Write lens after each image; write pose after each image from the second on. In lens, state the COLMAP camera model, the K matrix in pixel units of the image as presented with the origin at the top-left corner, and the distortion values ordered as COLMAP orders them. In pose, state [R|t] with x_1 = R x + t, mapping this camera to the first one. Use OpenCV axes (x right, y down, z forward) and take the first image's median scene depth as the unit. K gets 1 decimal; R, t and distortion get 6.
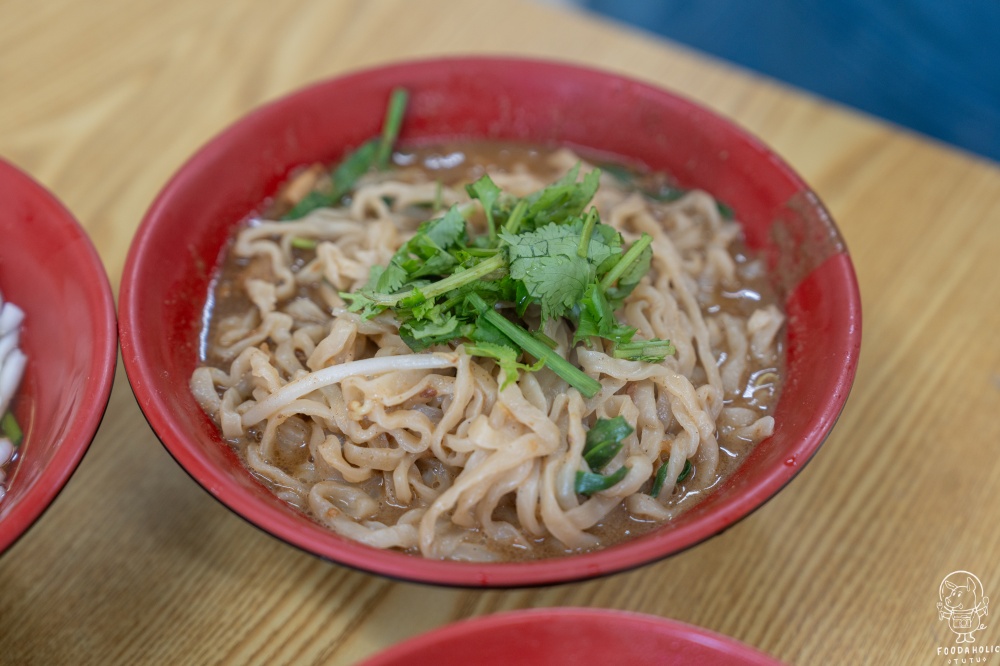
lens RADIAL K [[1988.1, 0, 500.8], [0, 1988.1, 330.8], [0, 0, 1]] dist [0.057596, 0.000000]
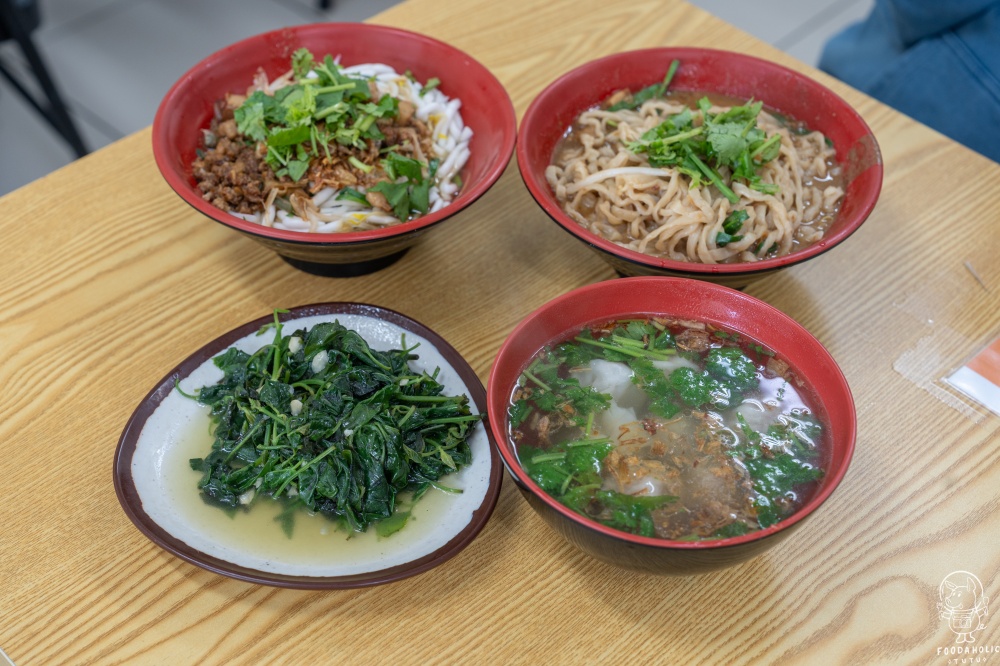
lens RADIAL K [[1575.5, 0, 496.2], [0, 1575.5, 335.8], [0, 0, 1]] dist [0.064988, 0.000000]
pose [[0.965759, 0.180210, -0.186637, 0.133257], [-0.188072, 0.981833, -0.025162, 0.247408], [0.178712, 0.059402, 0.982107, -0.618129]]
